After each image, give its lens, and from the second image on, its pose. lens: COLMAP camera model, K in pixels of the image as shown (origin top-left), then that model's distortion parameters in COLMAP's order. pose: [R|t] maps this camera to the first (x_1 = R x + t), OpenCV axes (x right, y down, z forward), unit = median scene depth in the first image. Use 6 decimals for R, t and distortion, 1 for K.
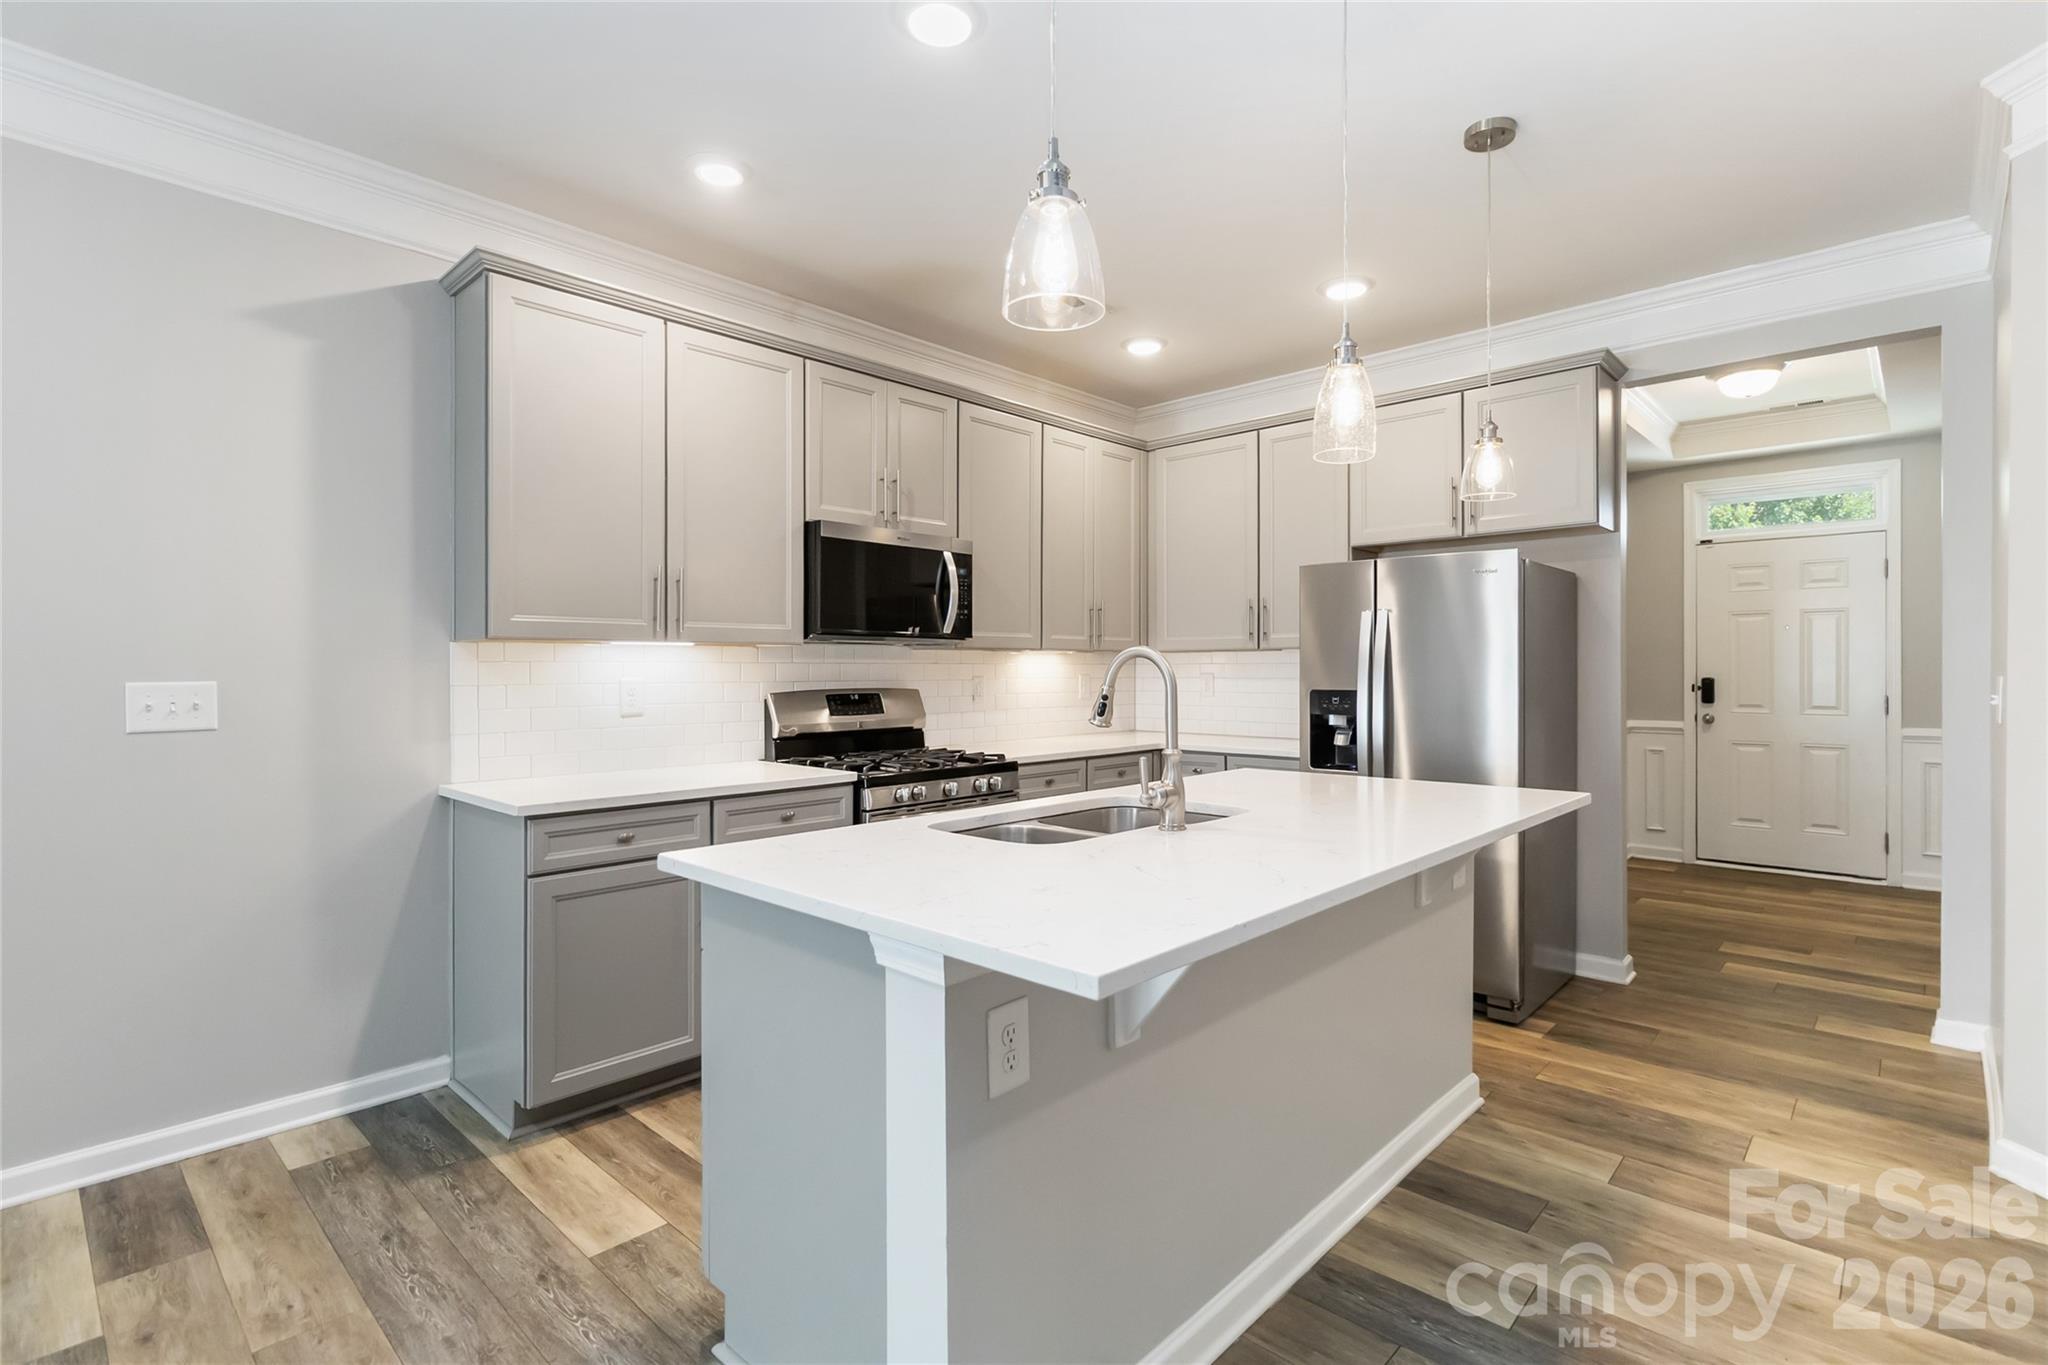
lens RADIAL K [[948.1, 0, 1036.4], [0, 948.1, 678.0], [0, 0, 1]] dist [-0.002705, 0.001255]
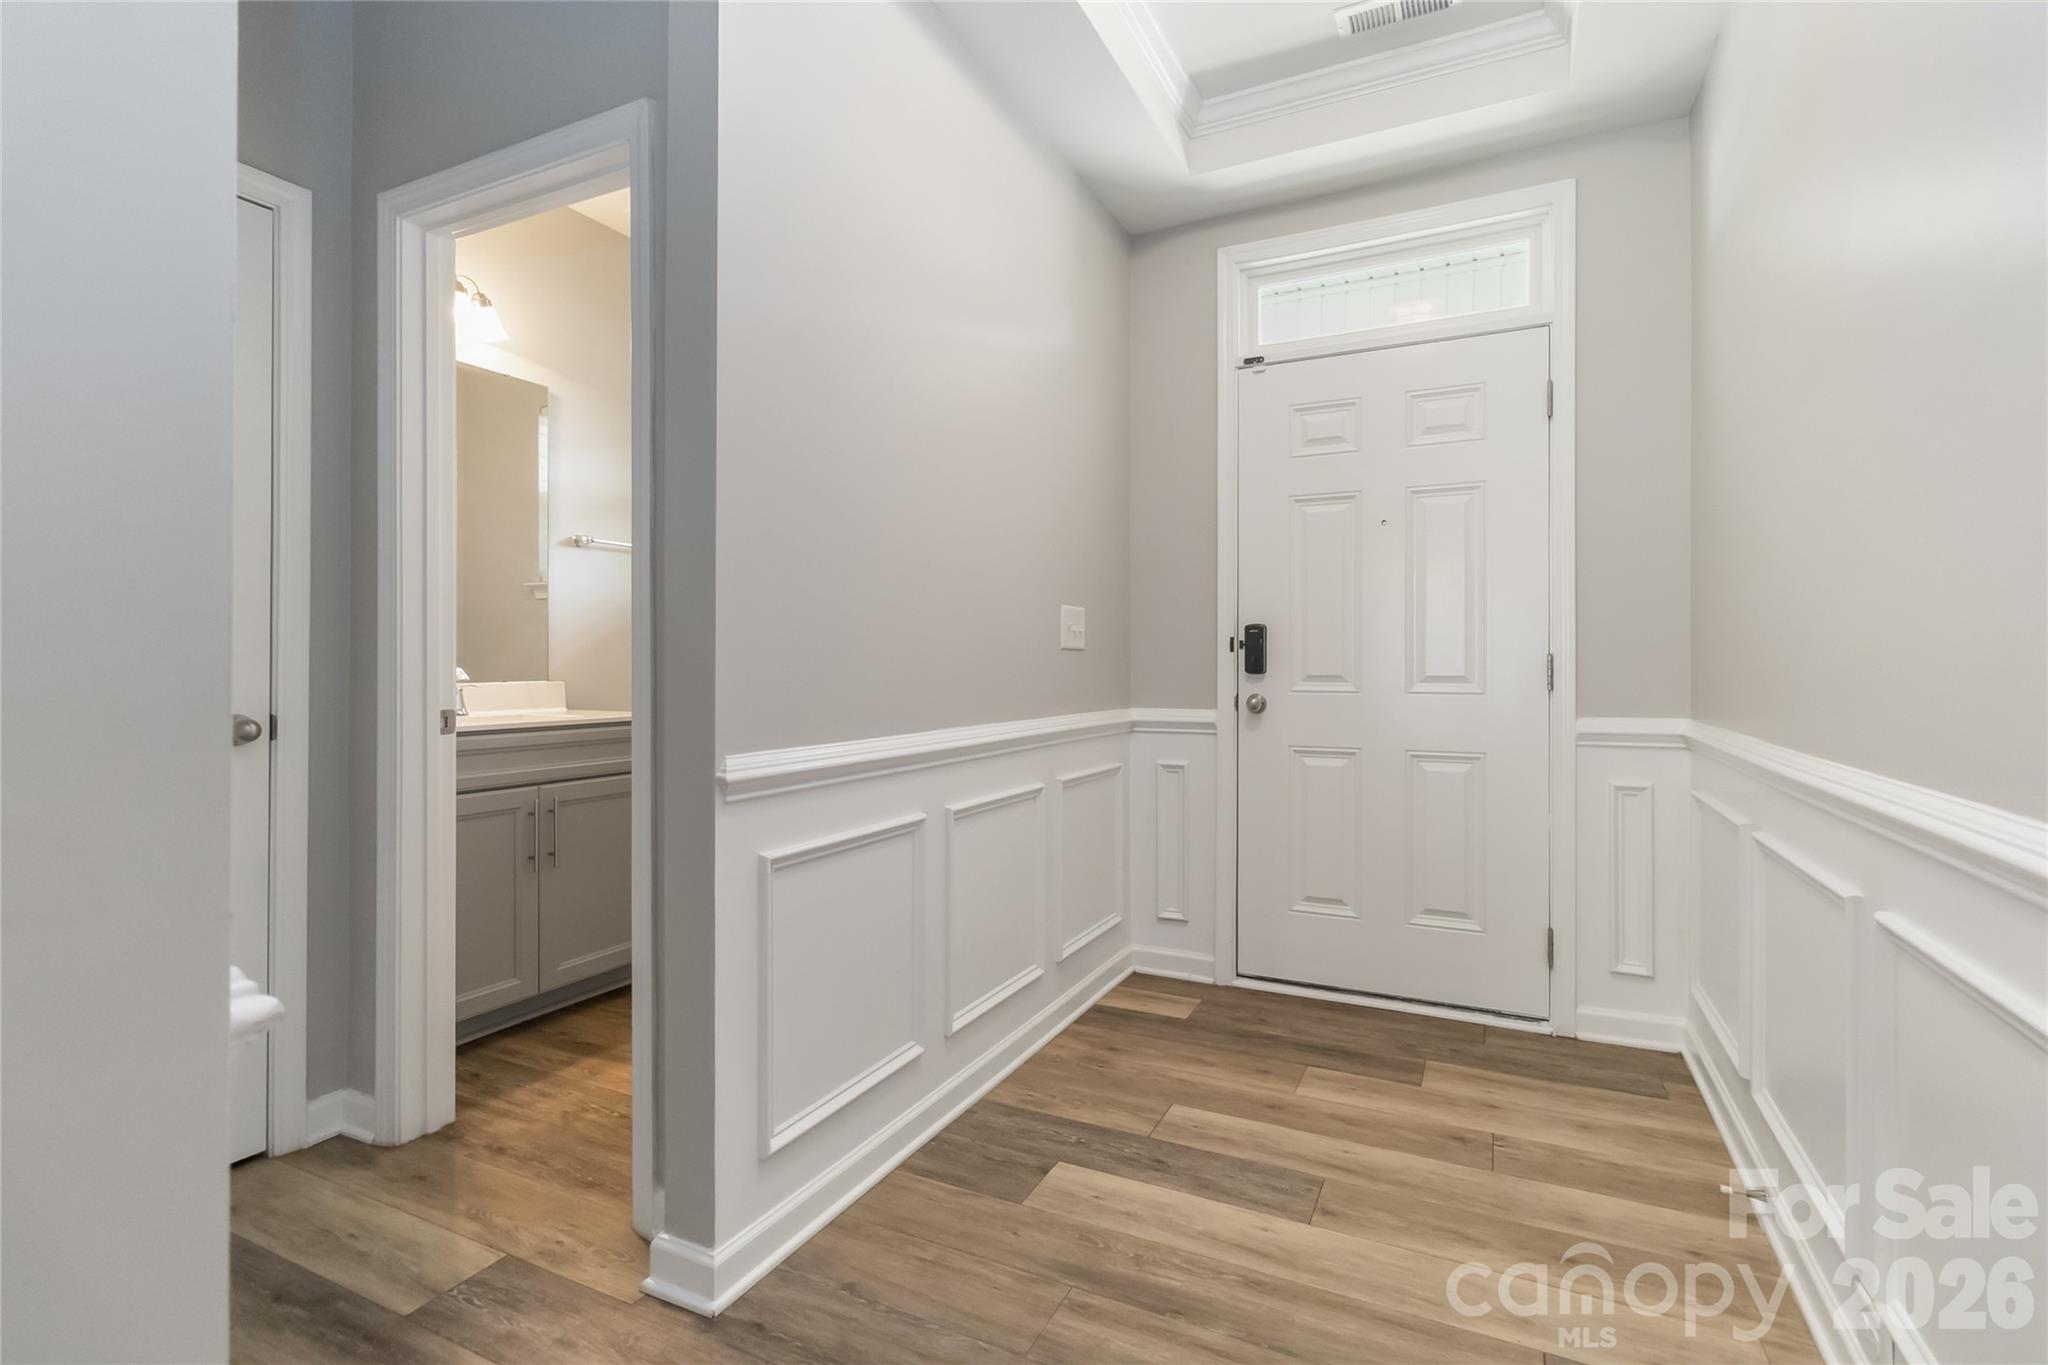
lens RADIAL K [[948.1, 0, 1023.4], [0, 948.1, 679.4], [0, 0, 1]] dist [-0.002705, 0.001255]
pose [[0.960269, 0.004514, 0.279038, 0.443438], [-0.003962, 0.999989, -0.002544, 0.031582], [-0.279047, 0.001337, 0.960277, 0.539387]]
